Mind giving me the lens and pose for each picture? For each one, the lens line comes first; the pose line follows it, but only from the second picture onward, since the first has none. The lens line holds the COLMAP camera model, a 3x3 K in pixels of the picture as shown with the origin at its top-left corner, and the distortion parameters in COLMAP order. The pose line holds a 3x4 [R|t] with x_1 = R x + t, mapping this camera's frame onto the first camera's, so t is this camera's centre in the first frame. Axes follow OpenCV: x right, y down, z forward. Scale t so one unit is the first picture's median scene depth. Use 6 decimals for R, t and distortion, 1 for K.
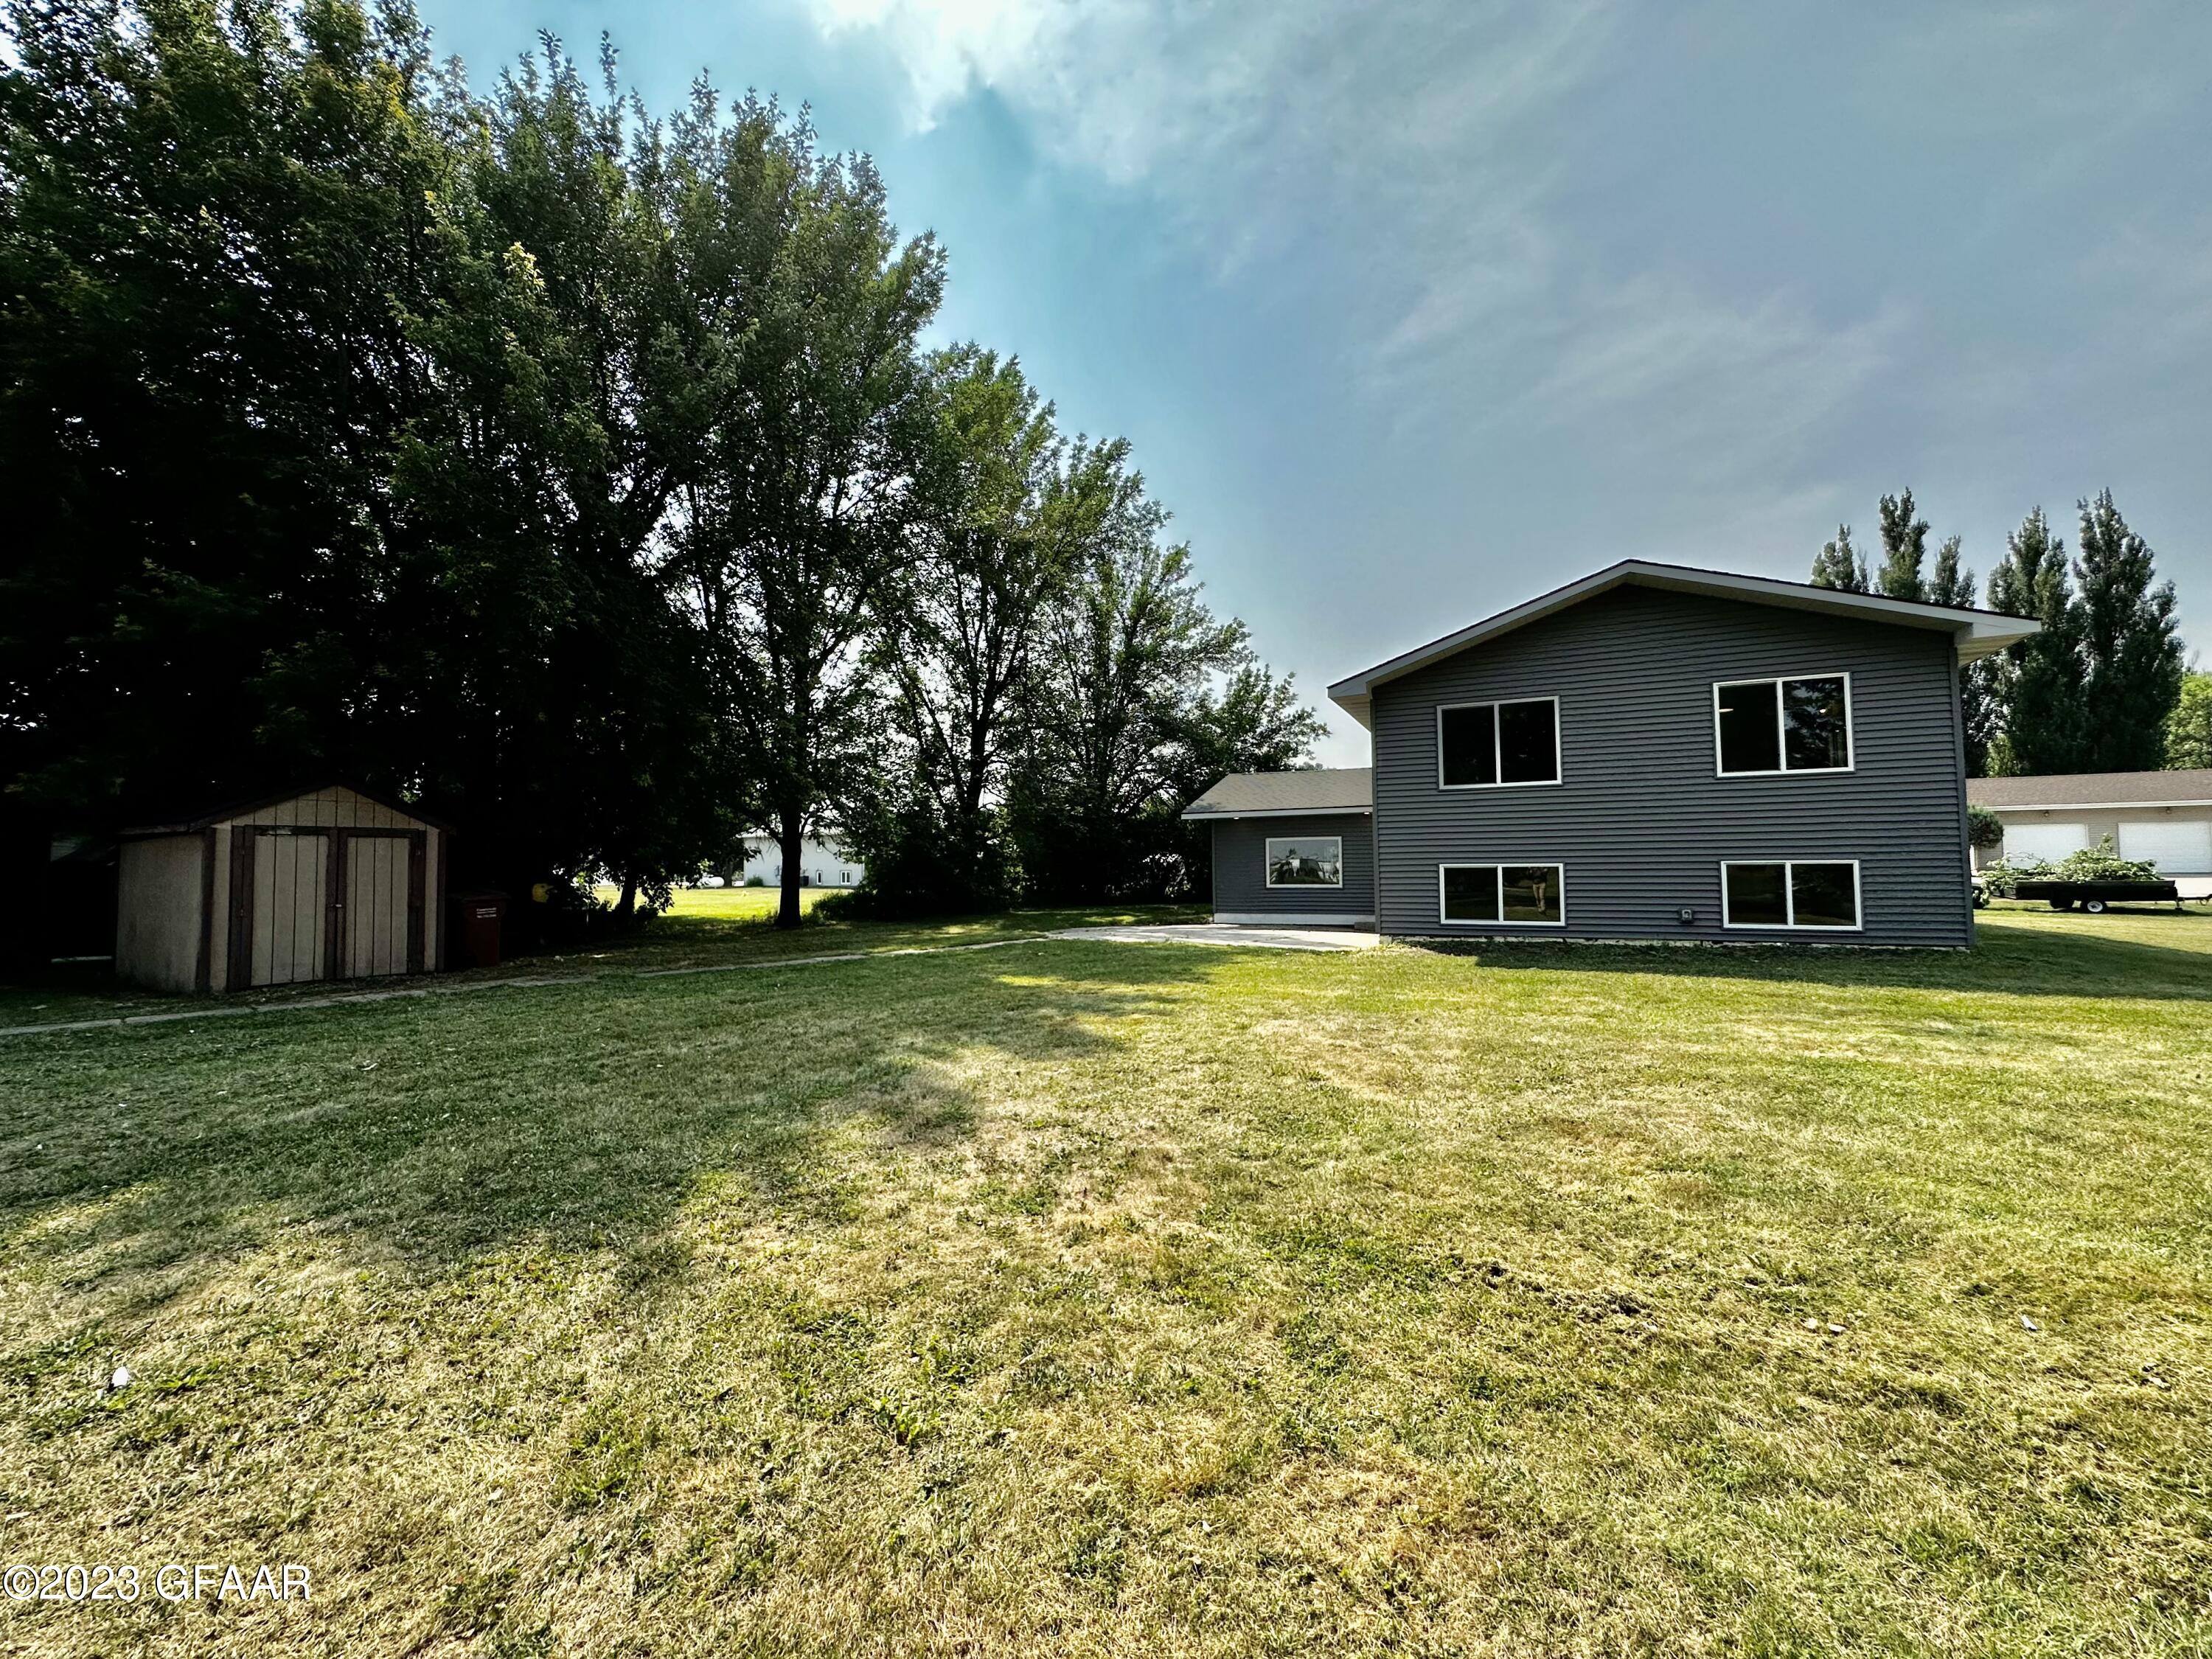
lens RADIAL K [[885.4, 0, 1091.6], [0, 885.4, 822.2], [0, 0, 1]] dist [-0.003057, 0.001076]
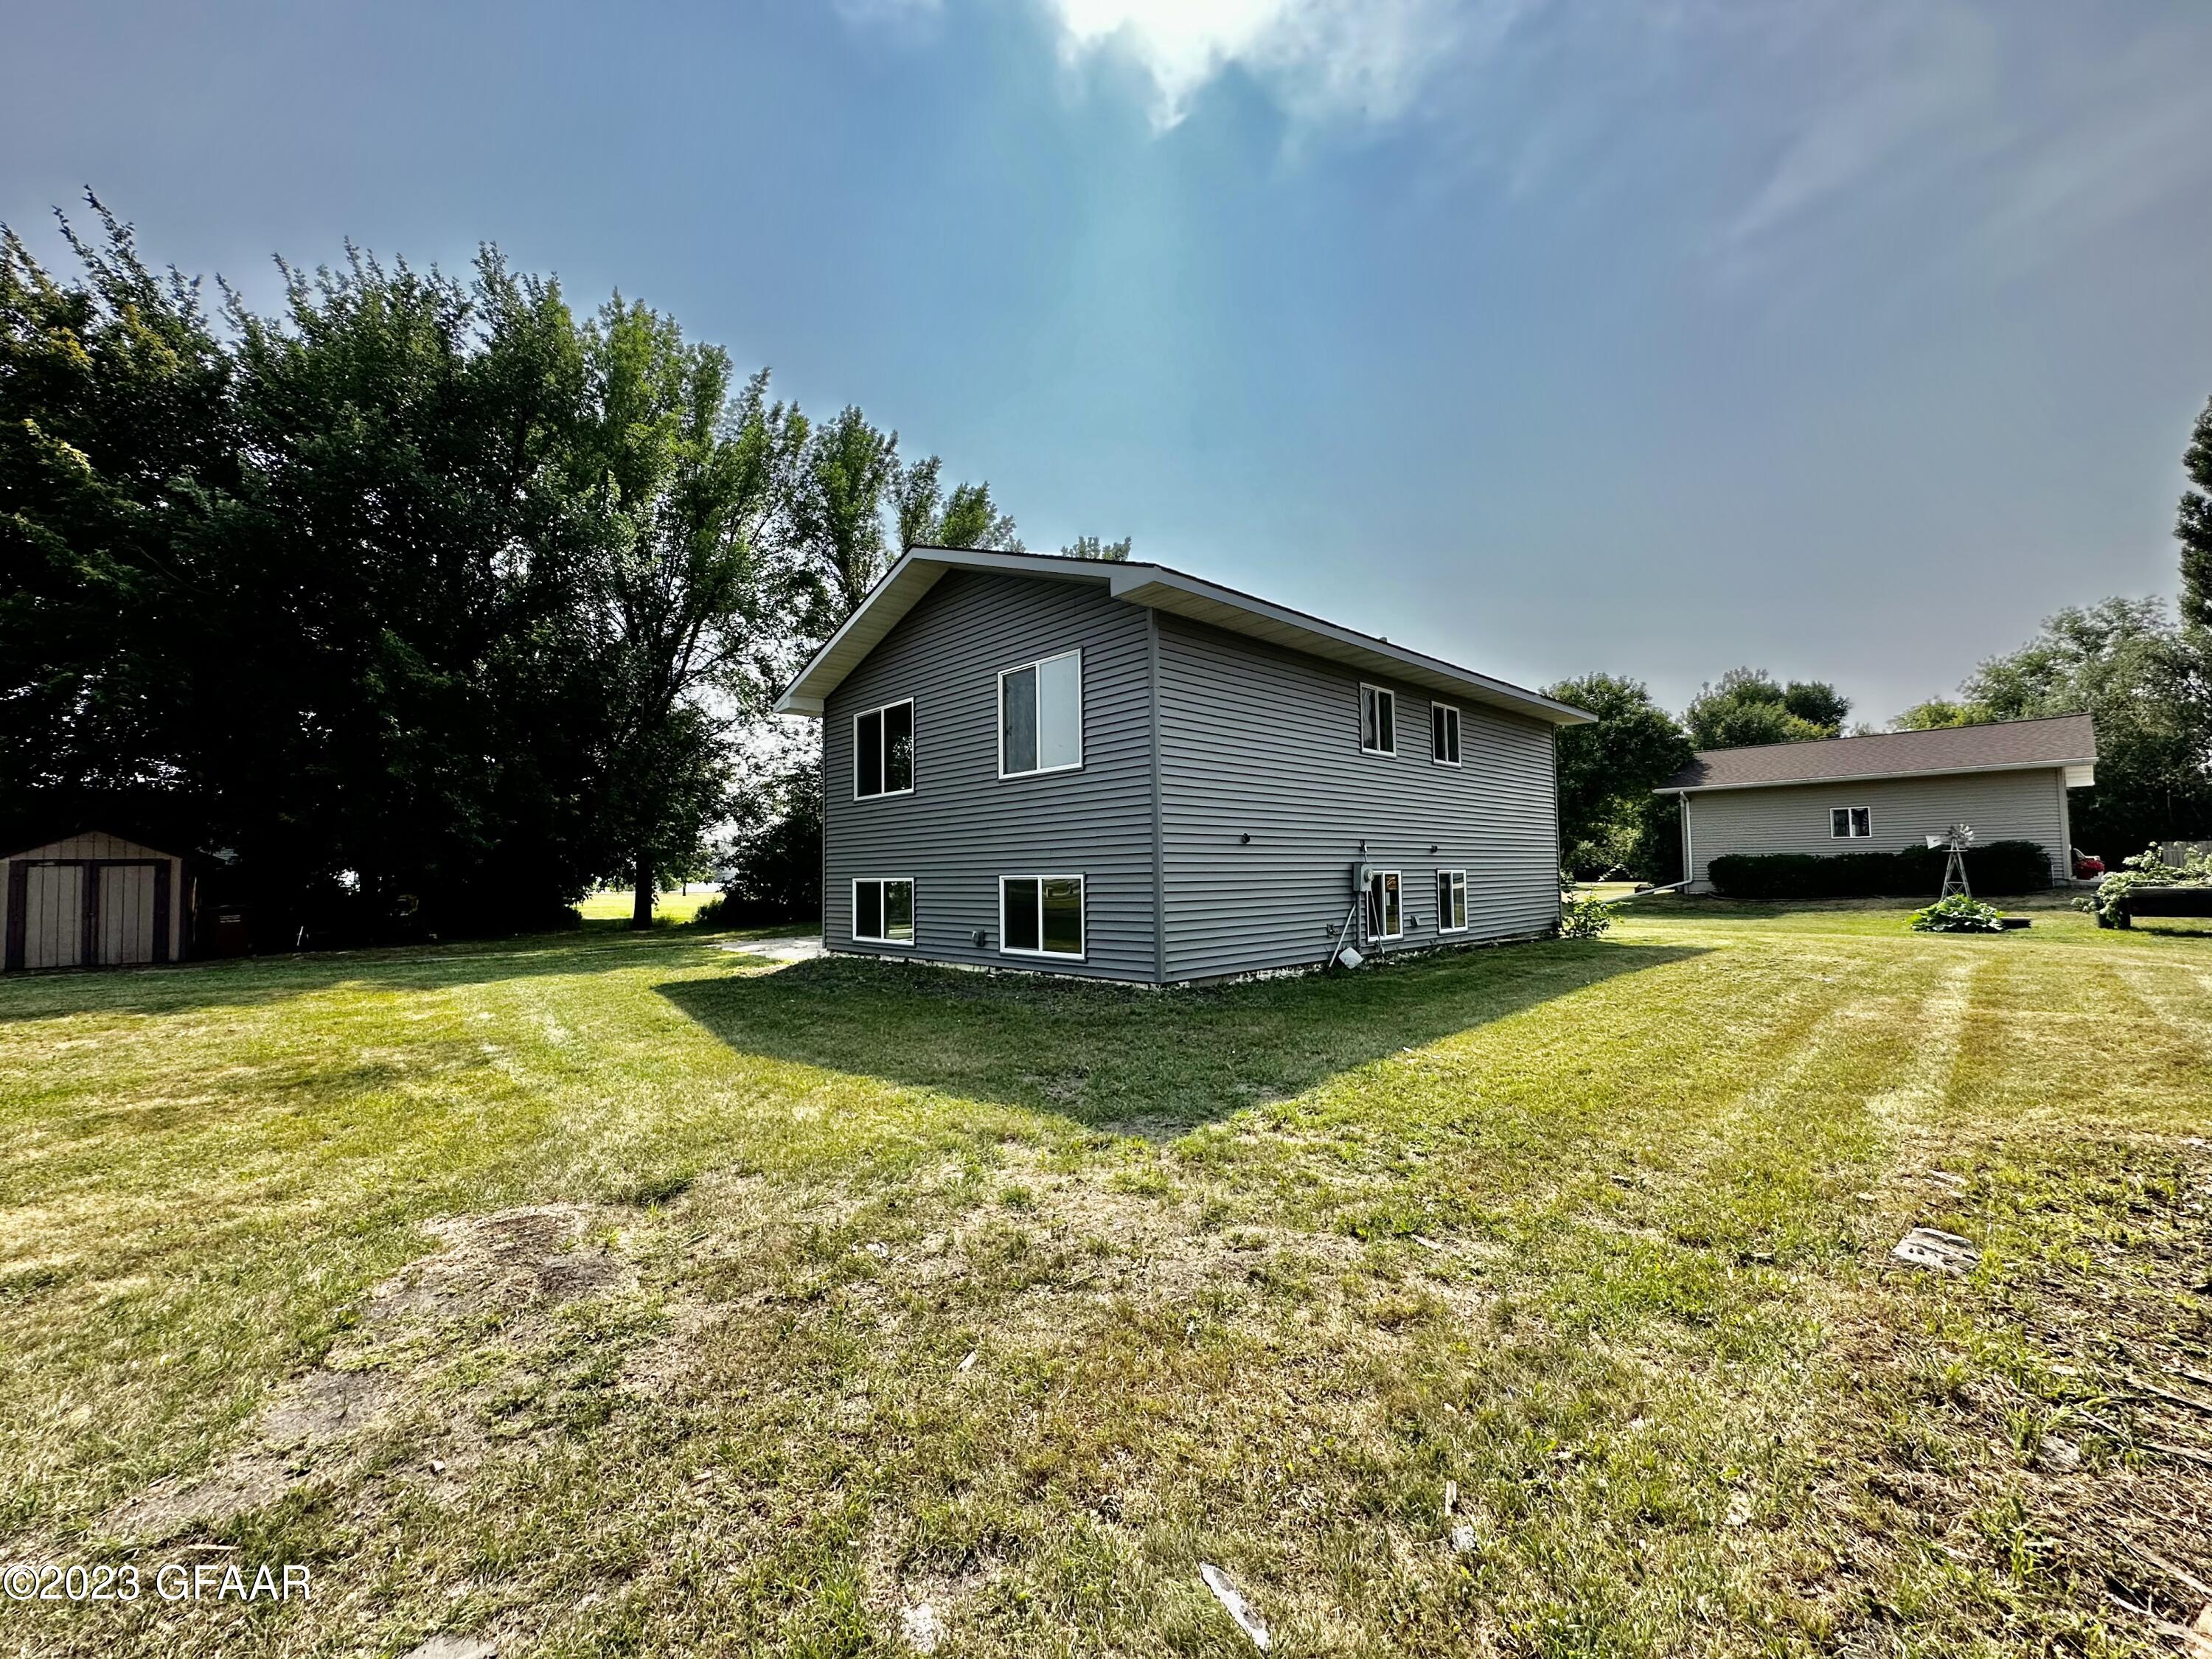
lens RADIAL K [[885.4, 0, 1105.0], [0, 885.4, 854.4], [0, 0, 1]] dist [-0.003057, 0.001076]
pose [[0.934738, -0.015135, -0.355015, 1.118873], [0.027952, 0.999128, 0.031000, -0.001332], [0.354236, -0.038900, 0.934347, 0.224666]]
